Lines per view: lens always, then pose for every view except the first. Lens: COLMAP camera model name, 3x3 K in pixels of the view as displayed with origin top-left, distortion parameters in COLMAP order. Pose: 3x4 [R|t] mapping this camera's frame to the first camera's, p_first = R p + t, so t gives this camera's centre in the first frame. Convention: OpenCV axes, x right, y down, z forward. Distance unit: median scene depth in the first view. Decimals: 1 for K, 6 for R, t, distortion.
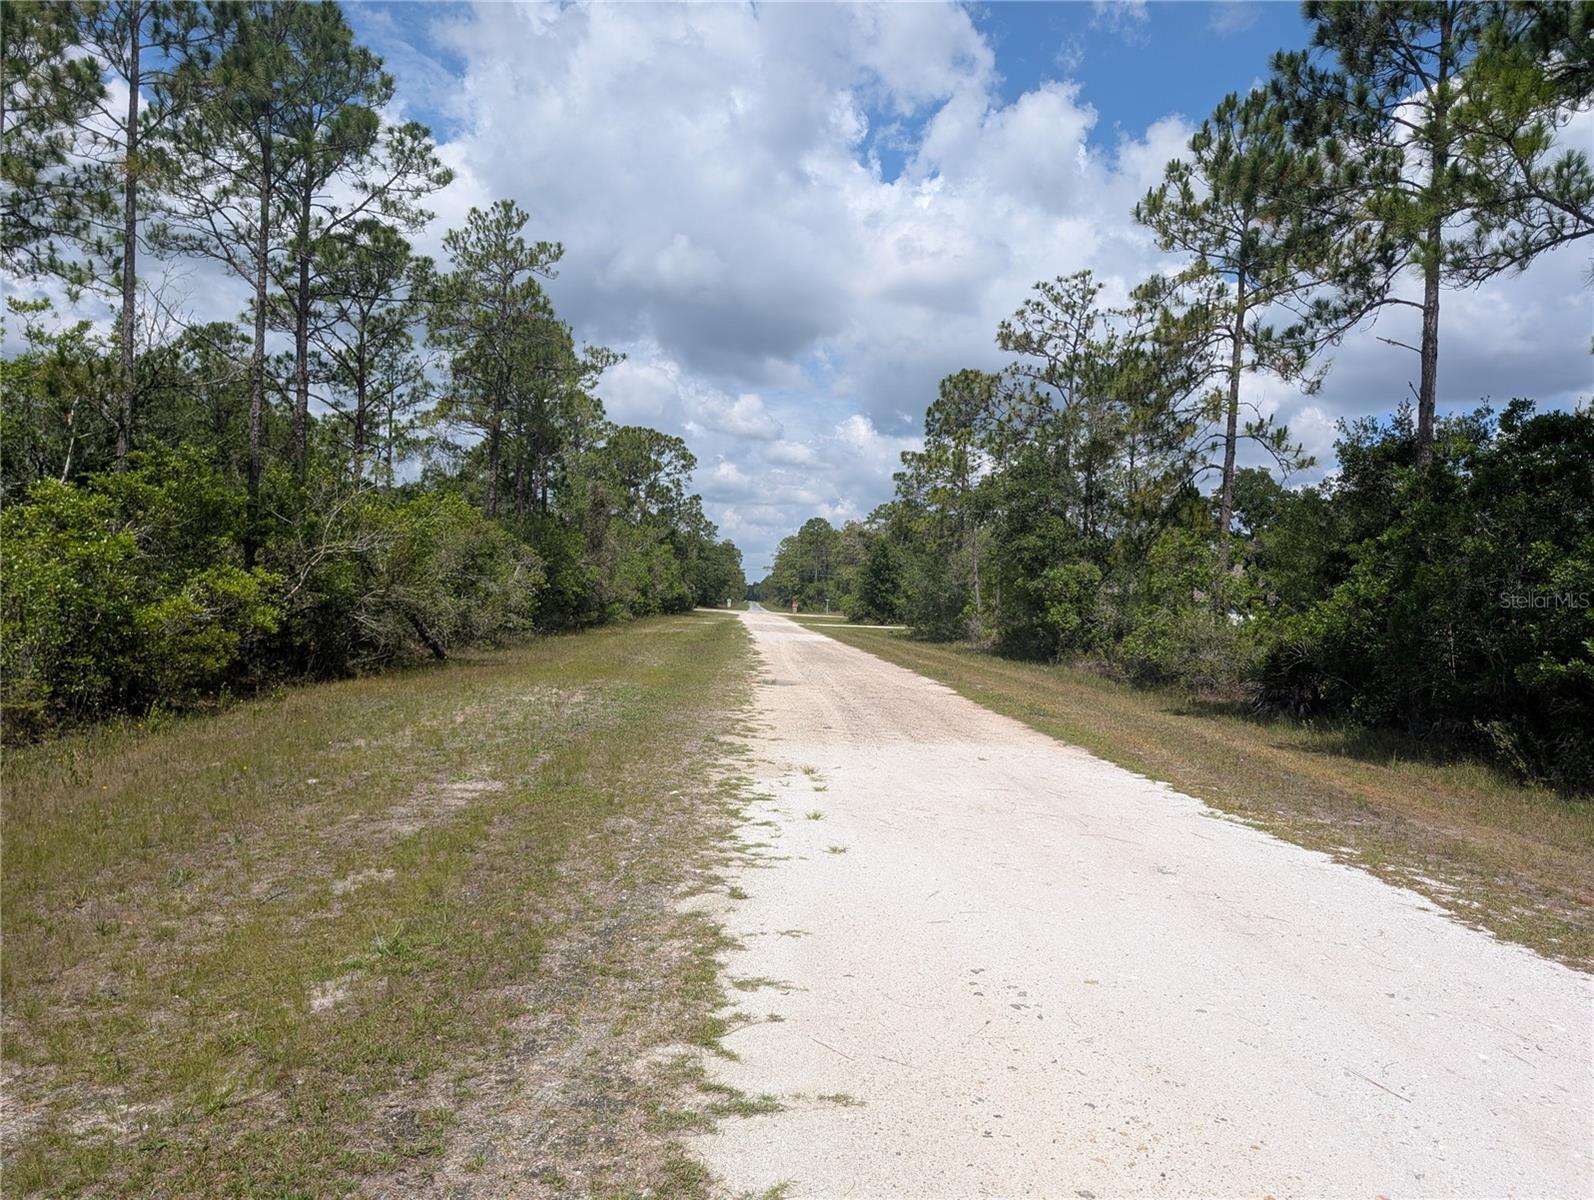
lens RADIAL K [[1118.3, 0, 797.2], [0, 1118.3, 608.3], [0, 0, 1]] dist [0.026778, -0.031792]
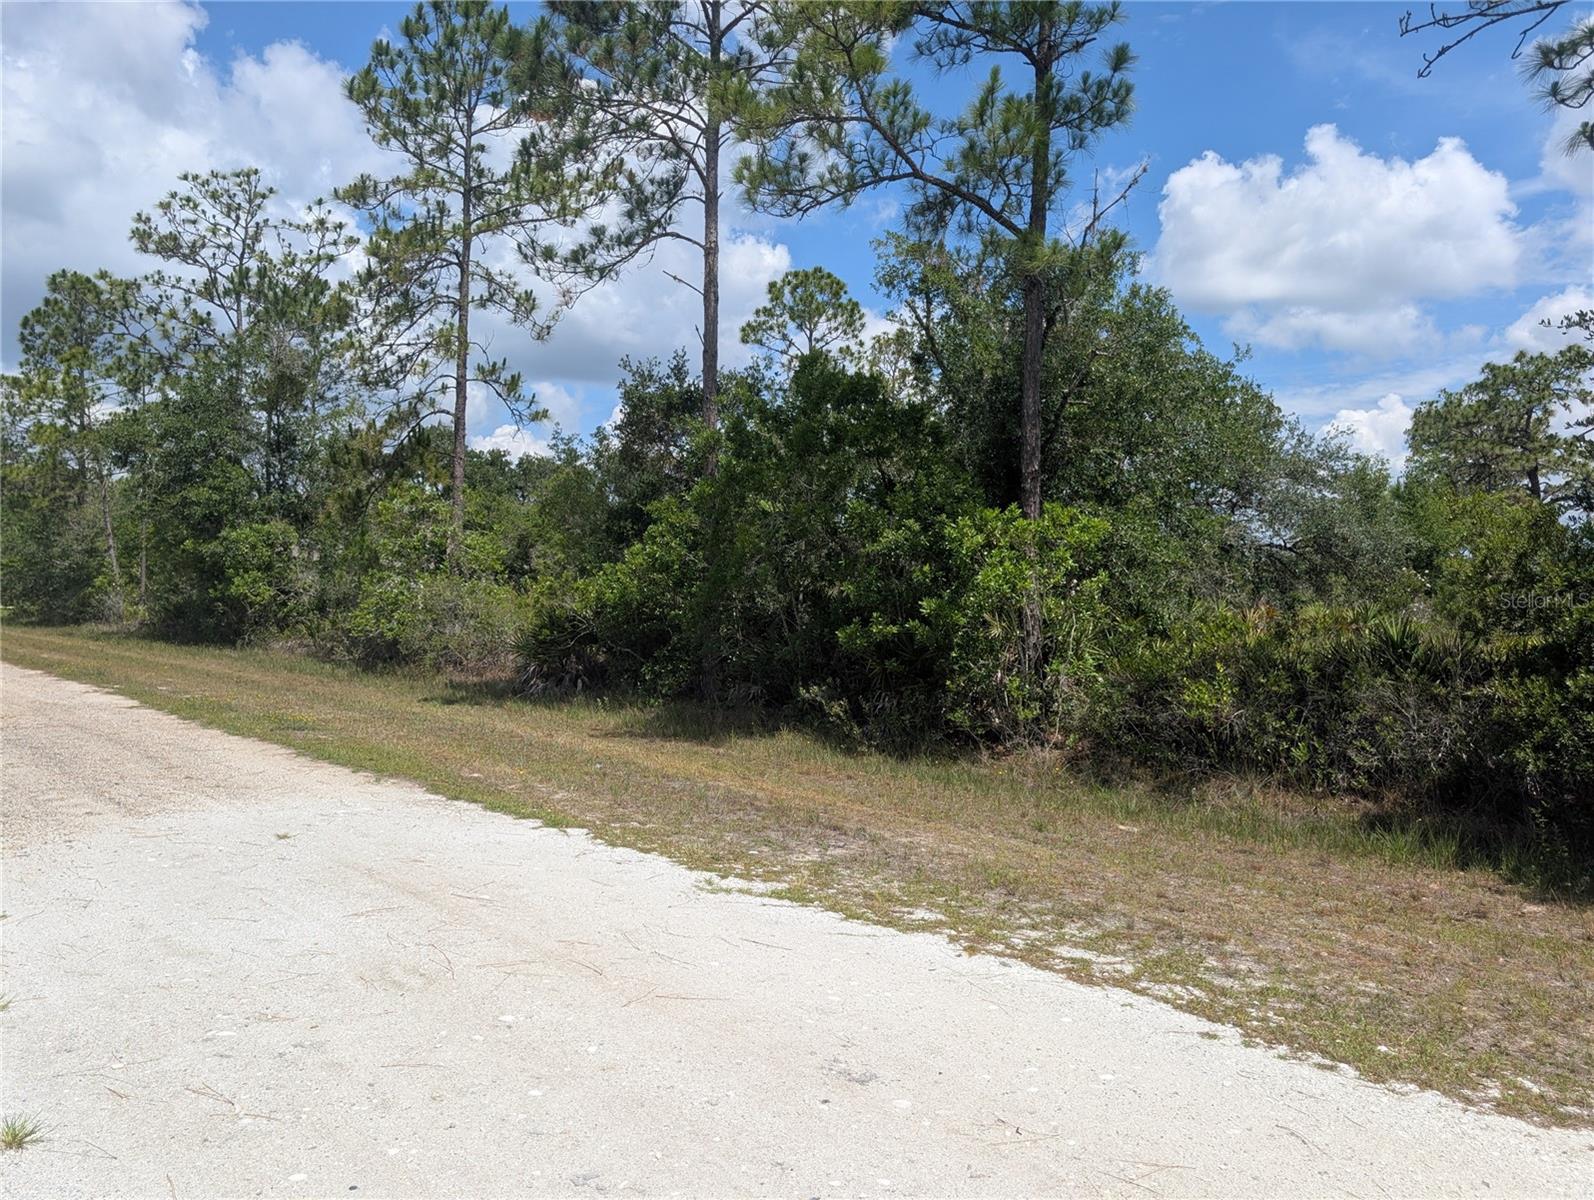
lens RADIAL K [[1118.3, 0, 797.2], [0, 1118.3, 608.3], [0, 0, 1]] dist [0.026778, -0.031792]
pose [[0.747290, -0.043617, 0.663065, -0.007539], [0.022171, 0.998924, 0.040723, -0.002112], [-0.664128, -0.015731, 0.747454, 0.126297]]
